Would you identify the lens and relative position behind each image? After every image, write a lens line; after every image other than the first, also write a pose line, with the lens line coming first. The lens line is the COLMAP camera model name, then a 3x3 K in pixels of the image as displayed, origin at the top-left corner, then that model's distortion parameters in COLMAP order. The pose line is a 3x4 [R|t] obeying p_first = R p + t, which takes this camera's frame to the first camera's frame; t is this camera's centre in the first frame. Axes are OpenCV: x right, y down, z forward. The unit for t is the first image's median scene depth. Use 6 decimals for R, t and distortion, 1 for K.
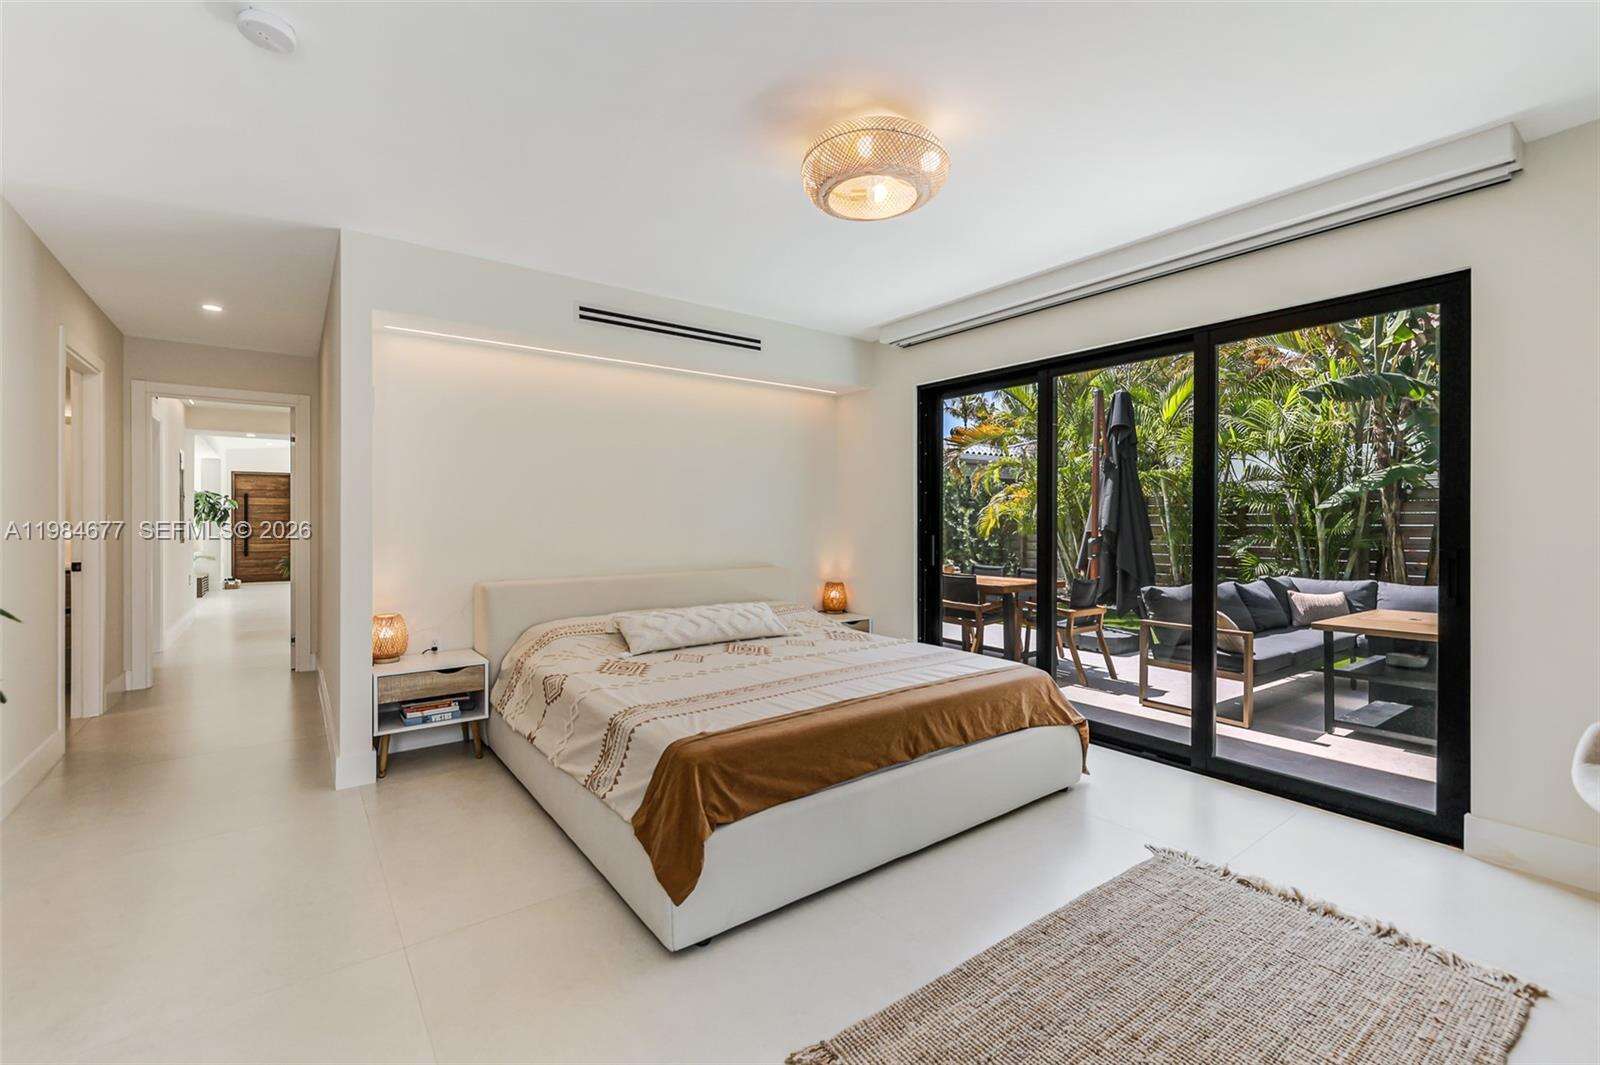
lens RADIAL K [[674.4, 0, 792.0], [0, 674.4, 521.2], [0, 0, 1]] dist [0.000518, -0.000343]
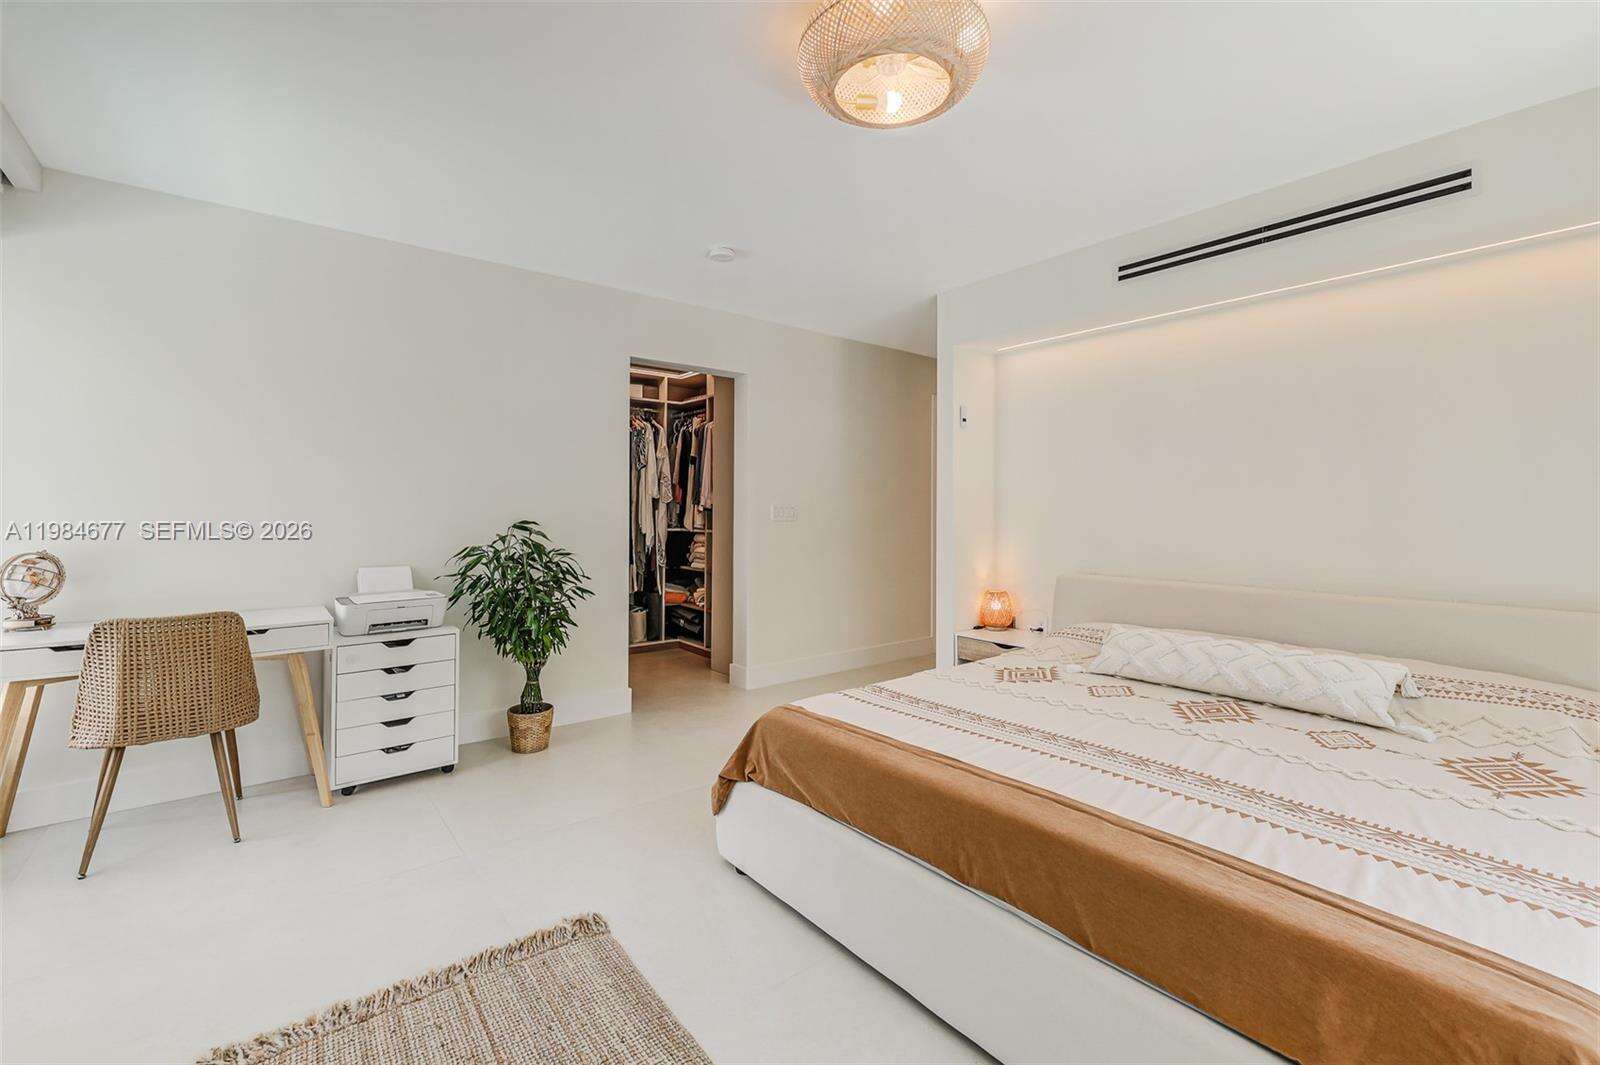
lens RADIAL K [[674.4, 0, 792.0], [0, 674.4, 521.2], [0, 0, 1]] dist [0.000518, -0.000343]
pose [[0.045065, 0.008535, -0.998948, 0.578334], [-0.019591, 0.999779, 0.007658, 0.013620], [0.998792, 0.019225, 0.045223, 0.580280]]
